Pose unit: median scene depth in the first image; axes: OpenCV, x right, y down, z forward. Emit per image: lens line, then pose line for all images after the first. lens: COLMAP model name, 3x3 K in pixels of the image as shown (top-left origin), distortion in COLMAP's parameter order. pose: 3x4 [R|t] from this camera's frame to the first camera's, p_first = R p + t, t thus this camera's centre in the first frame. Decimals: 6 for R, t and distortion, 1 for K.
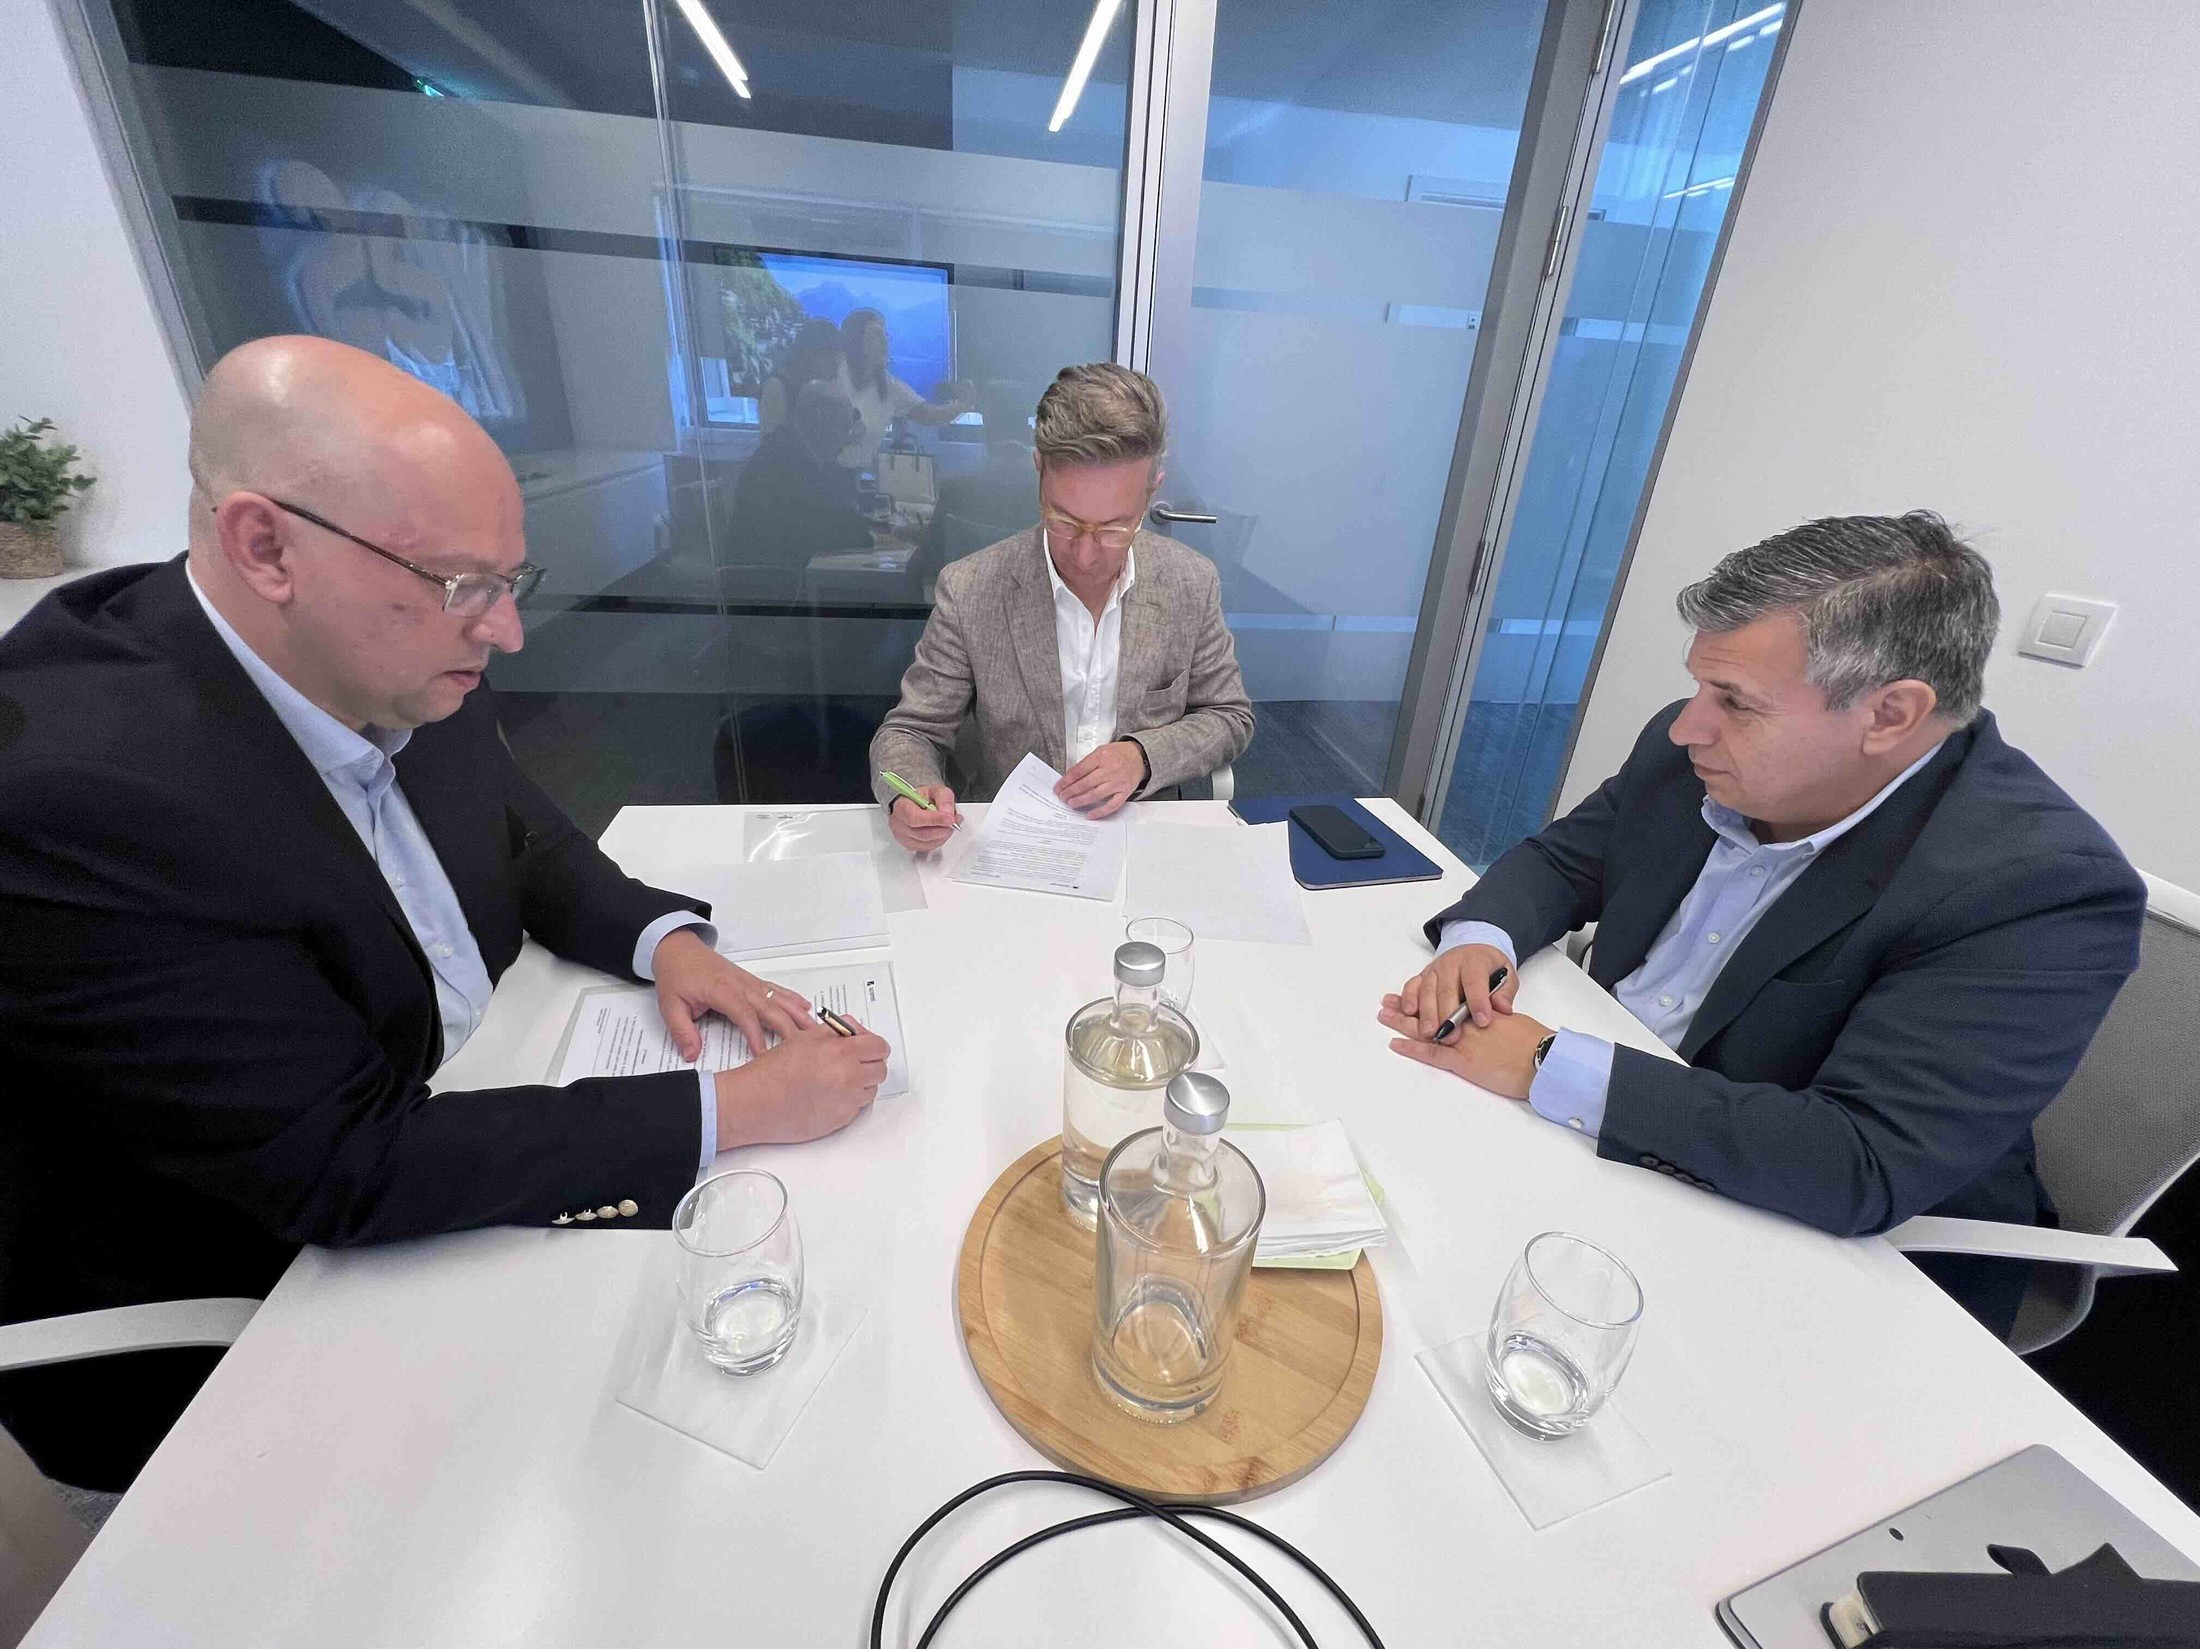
lens RADIAL K [[909.6, 0, 1100.0], [0, 909.6, 824.5], [0, 0, 1]] dist [0.000477, 0.000347]
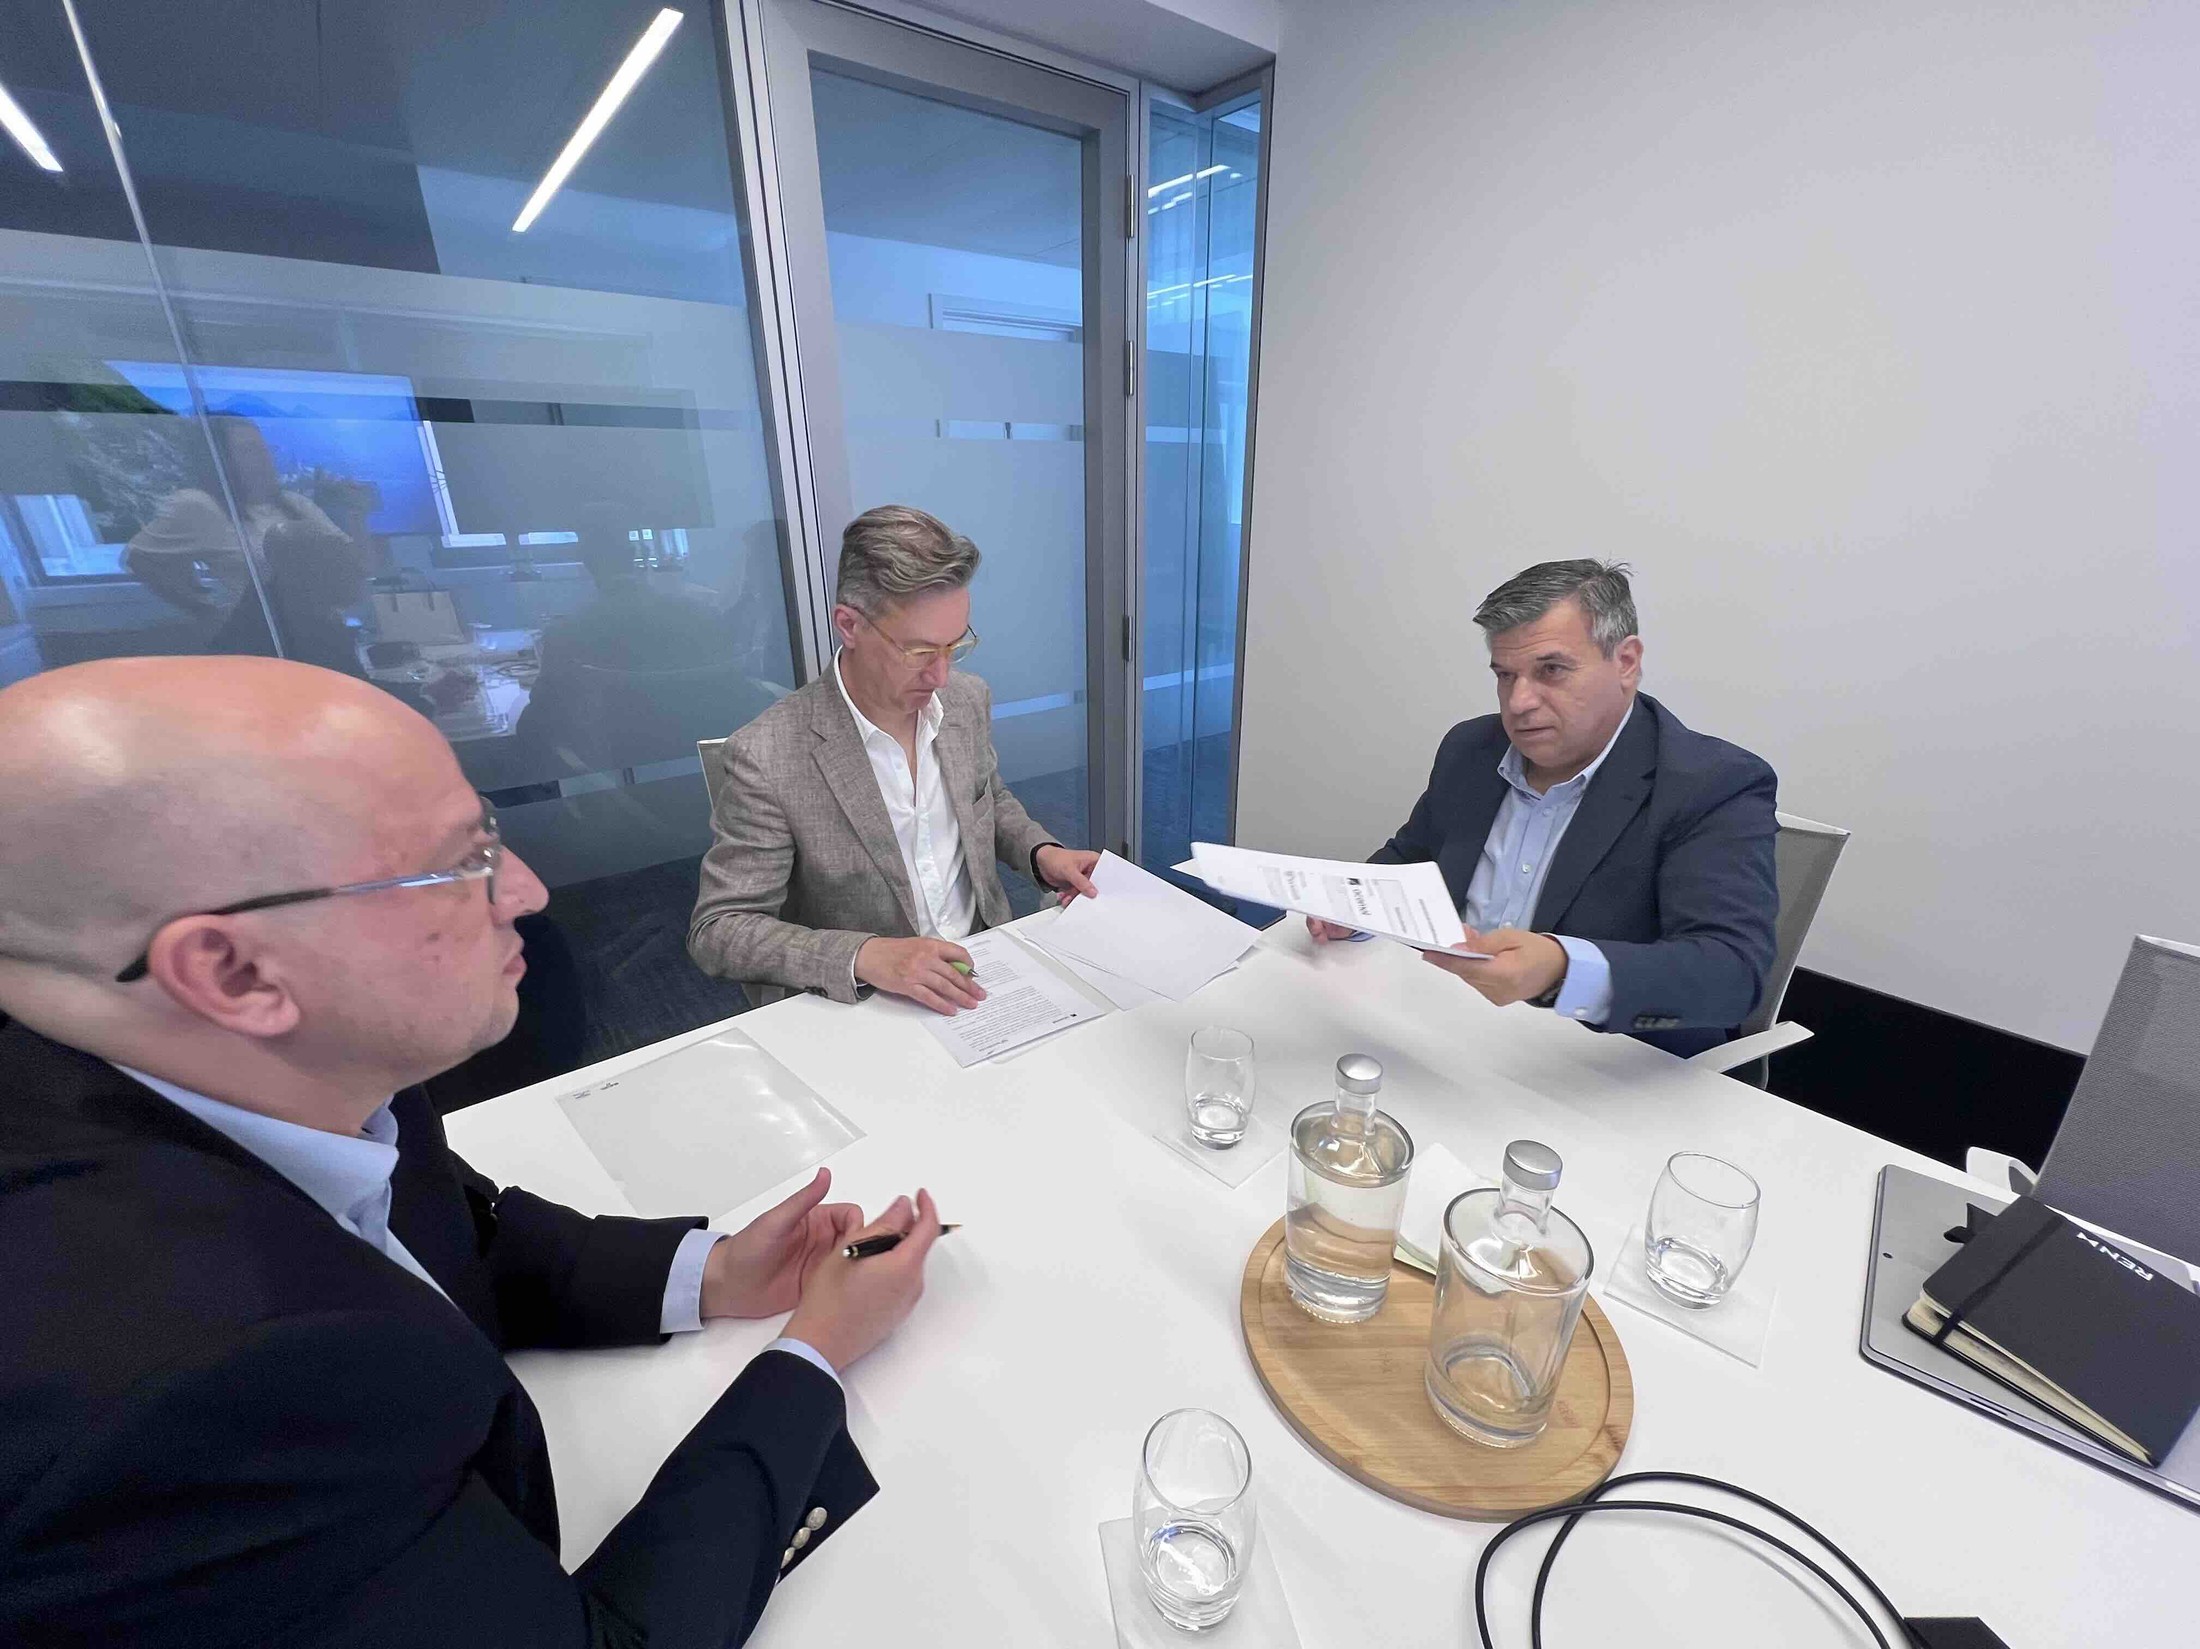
lens RADIAL K [[909.6, 0, 1100.0], [0, 909.6, 824.5], [0, 0, 1]] dist [0.000477, 0.000347]
pose [[0.868657, -0.233355, 0.437014, -0.272884], [0.263279, 0.964685, -0.008202, -0.091239], [-0.419666, 0.122182, 0.899417, 0.028475]]
